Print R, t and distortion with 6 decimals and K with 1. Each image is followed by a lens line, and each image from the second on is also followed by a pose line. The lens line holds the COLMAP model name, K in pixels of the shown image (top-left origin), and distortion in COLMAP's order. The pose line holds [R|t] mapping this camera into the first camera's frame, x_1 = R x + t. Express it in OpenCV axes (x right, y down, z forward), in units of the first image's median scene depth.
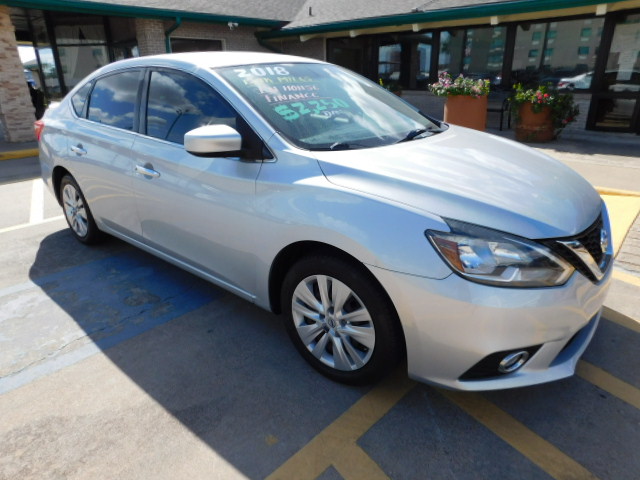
lens RADIAL K [[421.3, 0, 318.5], [0, 421.3, 237.8], [0, 0, 1]] dist [-0.071991, 0.058246]
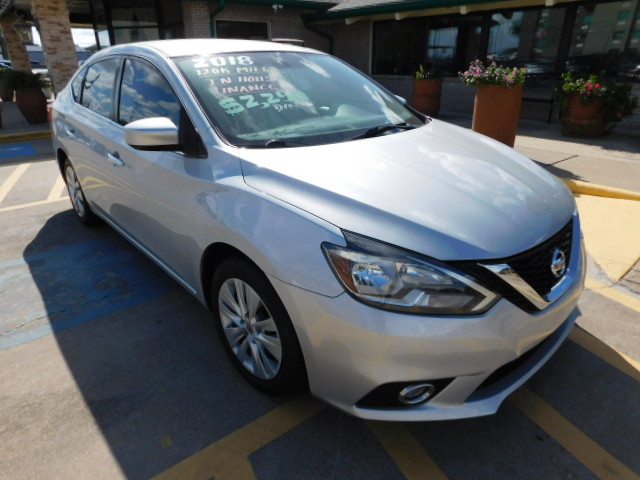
lens RADIAL K [[421.3, 0, 318.5], [0, 421.3, 237.8], [0, 0, 1]] dist [-0.071991, 0.058246]
pose [[0.990534, 0.062305, -0.122316, 0.235582], [-0.057802, 0.997525, 0.040027, -0.042373], [0.124507, -0.032578, 0.991684, 0.058782]]
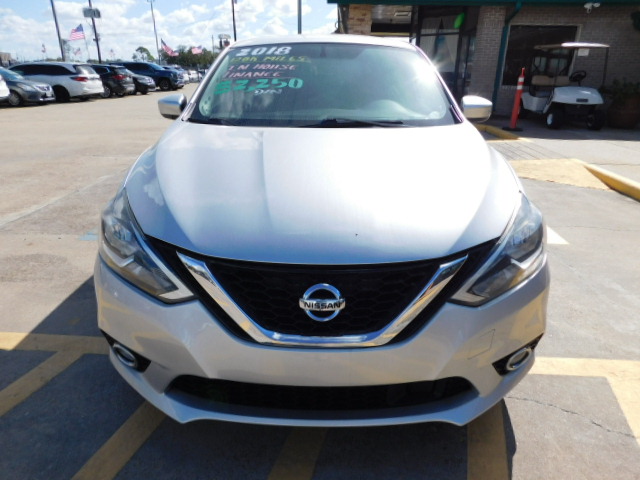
lens RADIAL K [[421.3, 0, 318.5], [0, 421.3, 237.8], [0, 0, 1]] dist [-0.071991, 0.058246]
pose [[0.638772, 0.310903, -0.703782, 0.882965], [-0.297866, 0.943320, 0.146369, -0.145769], [0.709398, 0.116136, 0.695174, 0.418662]]
